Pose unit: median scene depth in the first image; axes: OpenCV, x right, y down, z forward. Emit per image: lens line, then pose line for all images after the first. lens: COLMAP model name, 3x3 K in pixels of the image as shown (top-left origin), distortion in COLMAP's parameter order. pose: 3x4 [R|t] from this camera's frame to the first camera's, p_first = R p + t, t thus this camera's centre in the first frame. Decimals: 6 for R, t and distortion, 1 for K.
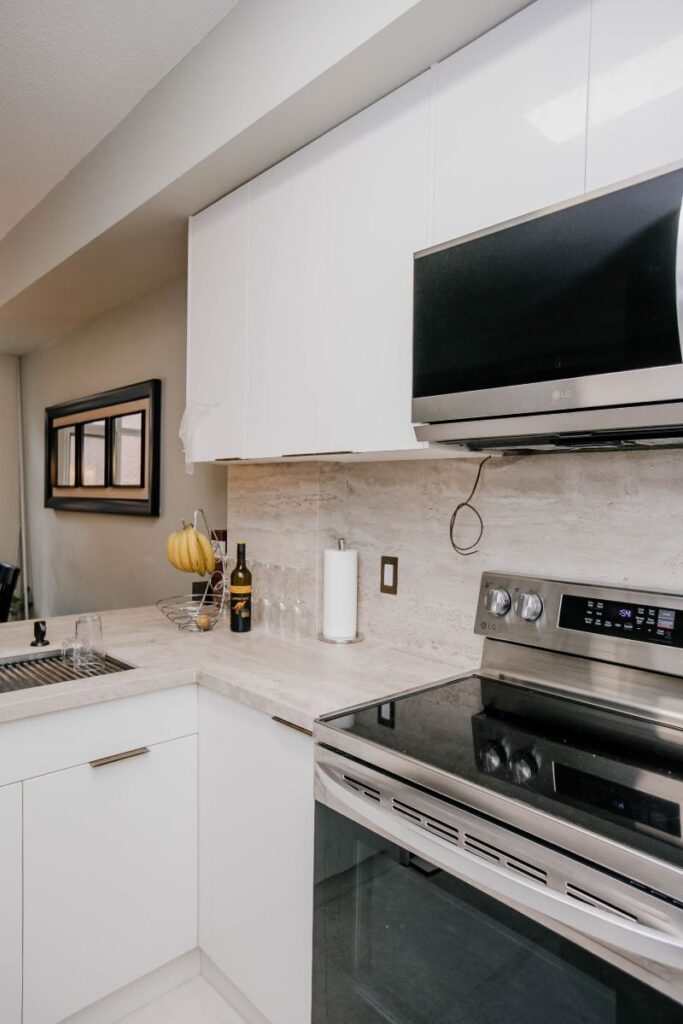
lens RADIAL K [[656.8, 0, 341.5], [0, 656.8, 512.0], [0, 0, 1]] dist [-0.001041, 0.000005]
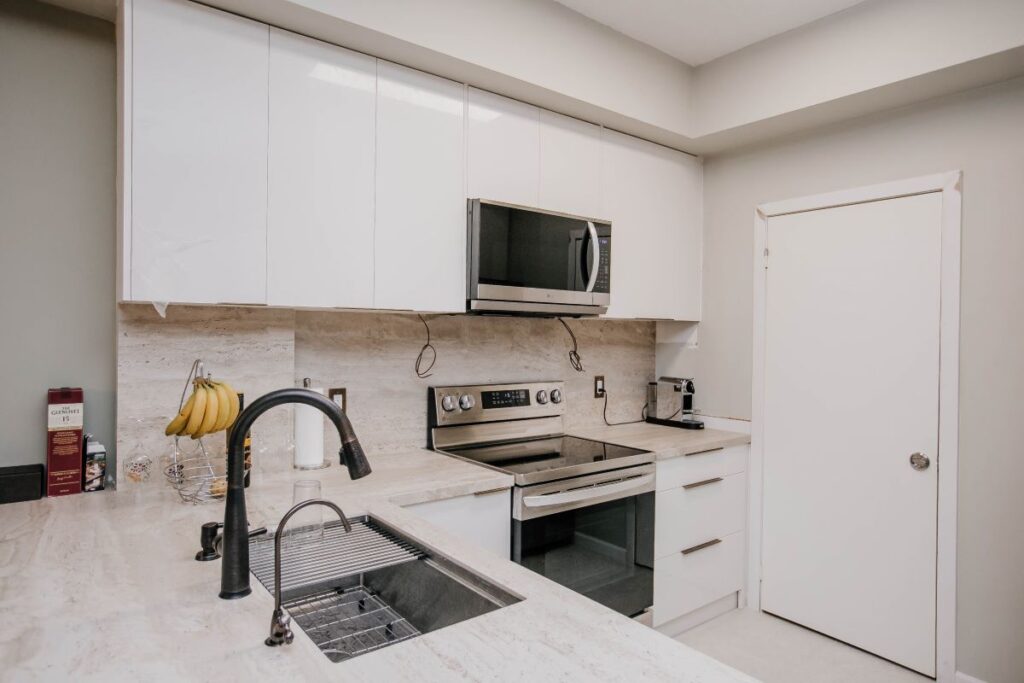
lens RADIAL K [[613.8, 0, 494.3], [0, 613.8, 338.4], [0, 0, 1]] dist [-0.005517, 0.000545]
pose [[0.104221, -0.021753, 0.994316, -1.058965], [0.013094, 0.999704, 0.020498, -0.047423], [-0.994468, 0.010883, 0.104475, 0.585847]]
